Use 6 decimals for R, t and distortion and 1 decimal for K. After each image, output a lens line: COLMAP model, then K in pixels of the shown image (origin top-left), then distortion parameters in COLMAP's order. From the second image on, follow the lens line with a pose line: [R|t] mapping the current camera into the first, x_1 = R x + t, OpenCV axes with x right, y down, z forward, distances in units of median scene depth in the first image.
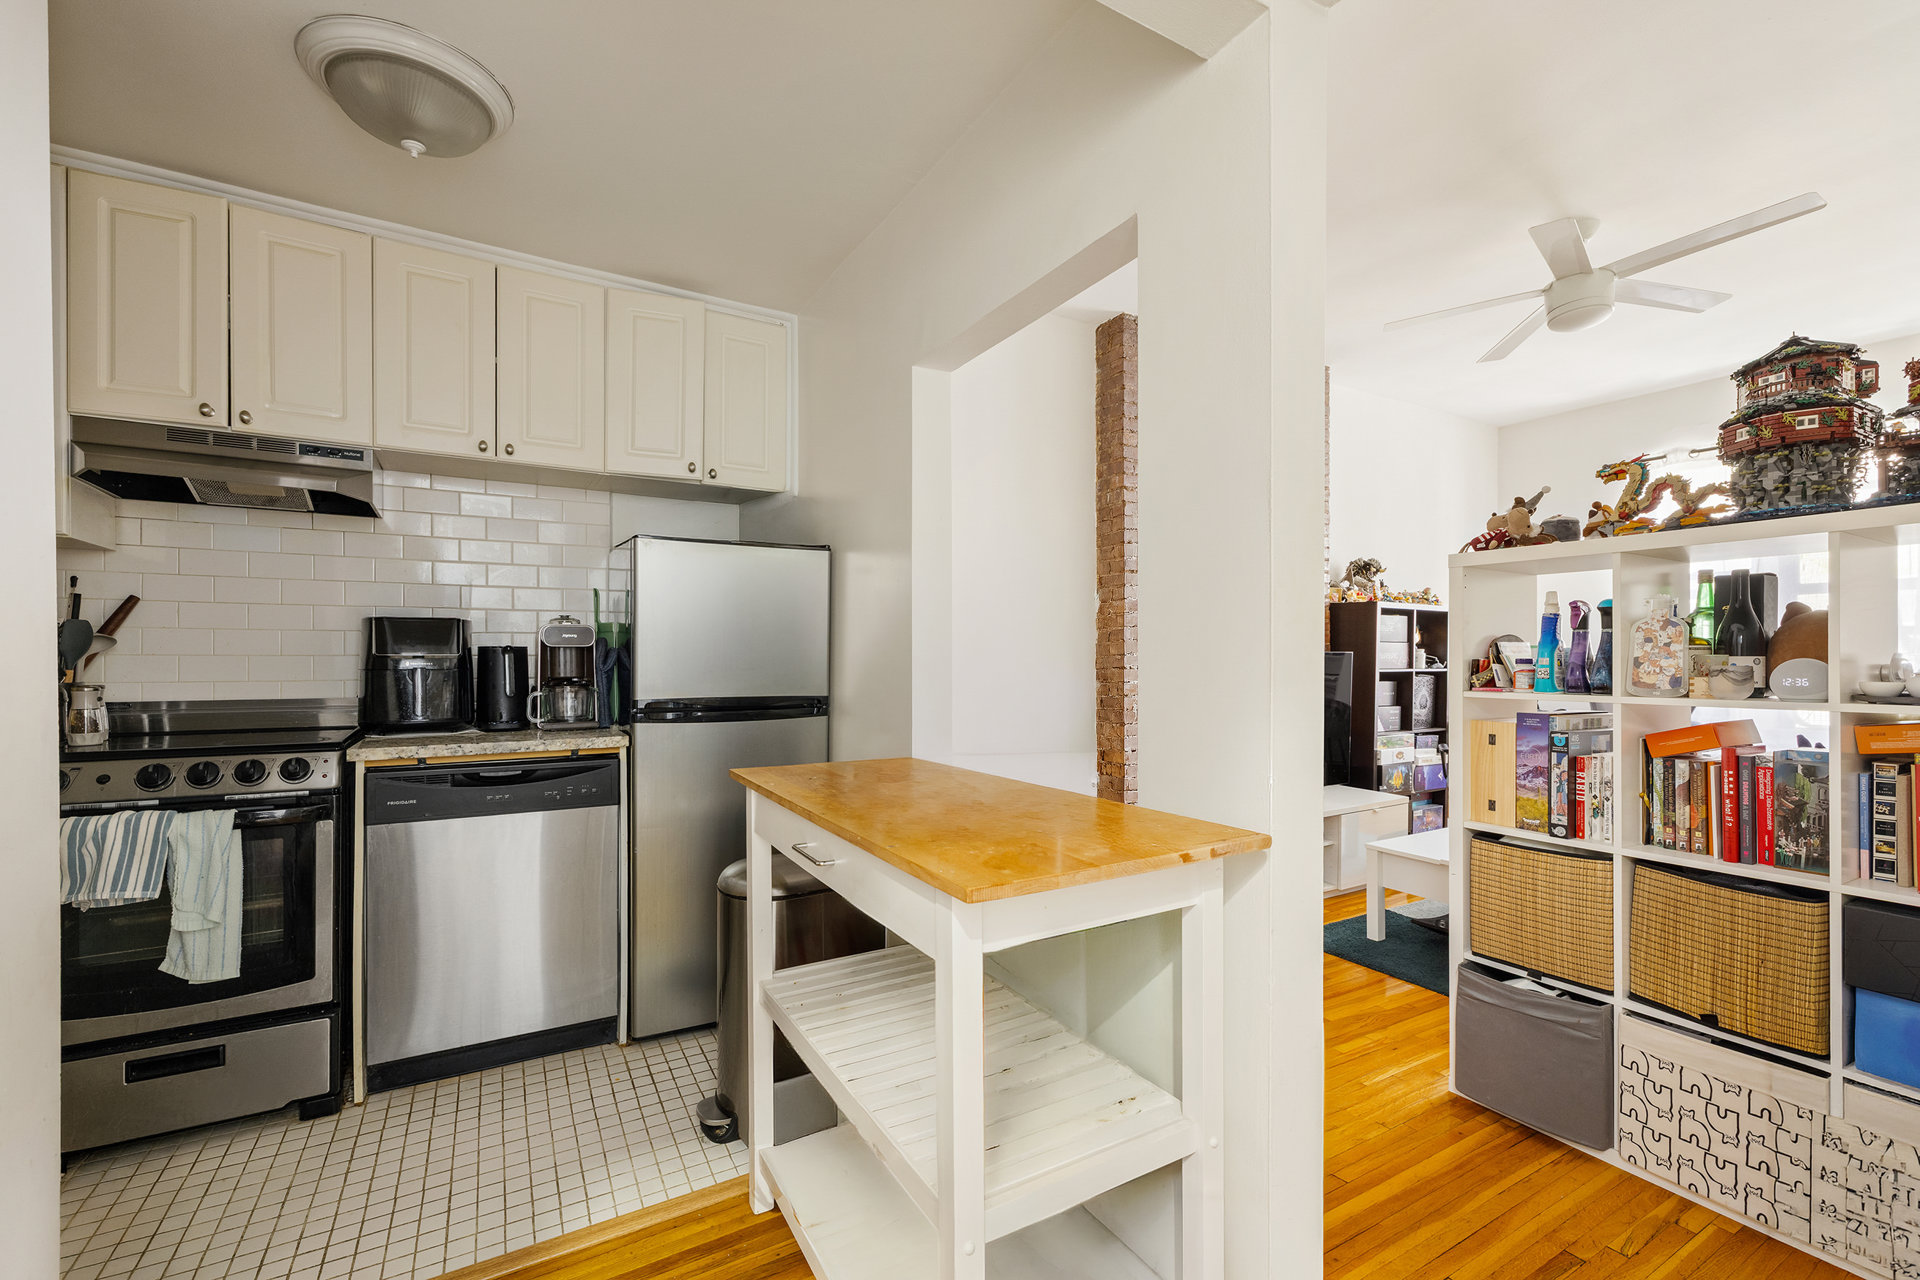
lens RADIAL K [[814.3, 0, 964.1], [0, 814.3, 651.9], [0, 0, 1]] dist [-0.001982, -0.000111]
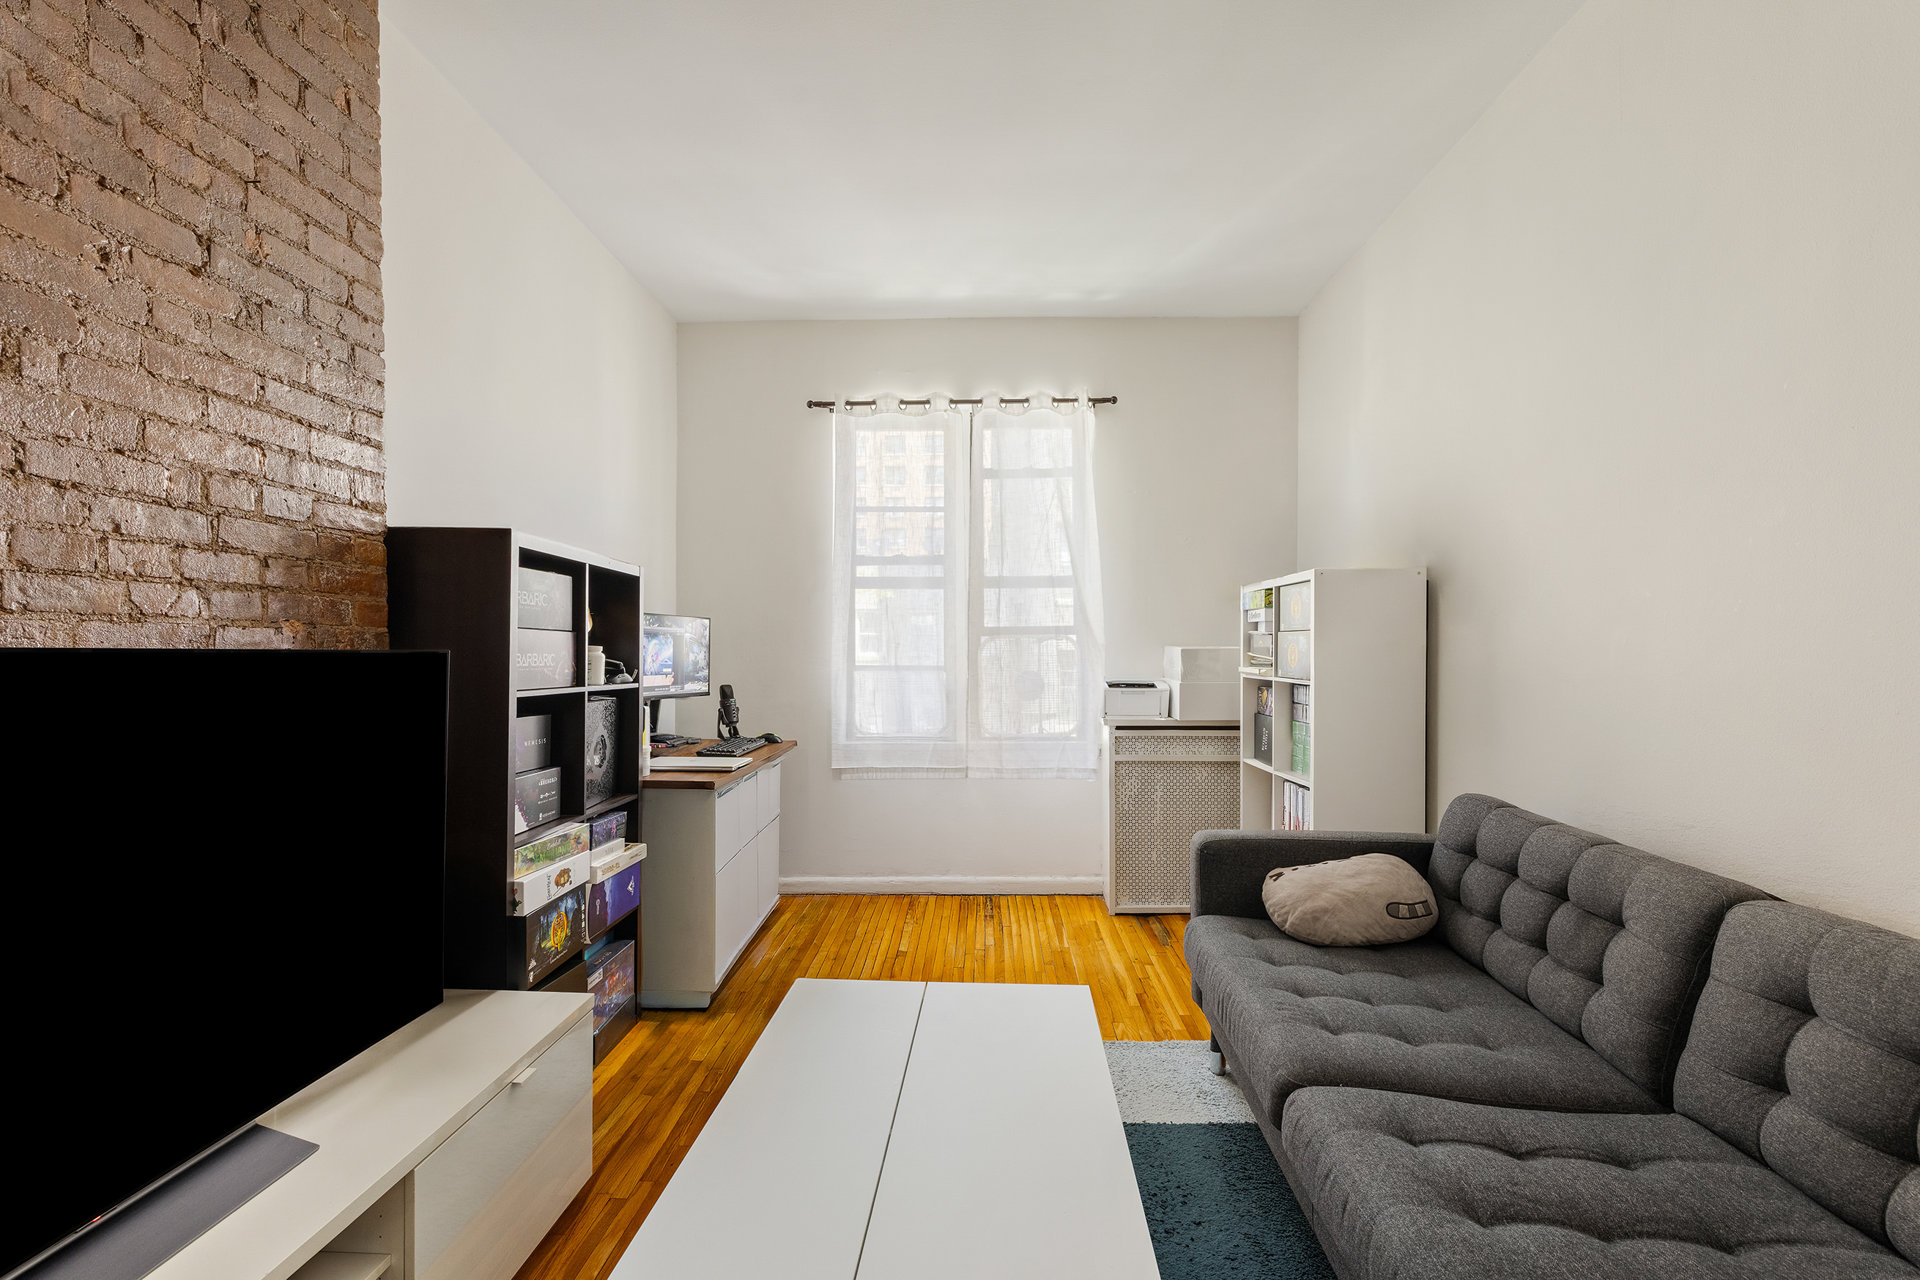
lens RADIAL K [[814.3, 0, 963.4], [0, 814.3, 658.8], [0, 0, 1]] dist [-0.001982, -0.000111]
pose [[0.528075, -0.005416, 0.849180, 0.261015], [0.005078, 0.999982, 0.003220, 0.004016], [-0.849182, 0.002611, 0.528093, 0.554448]]
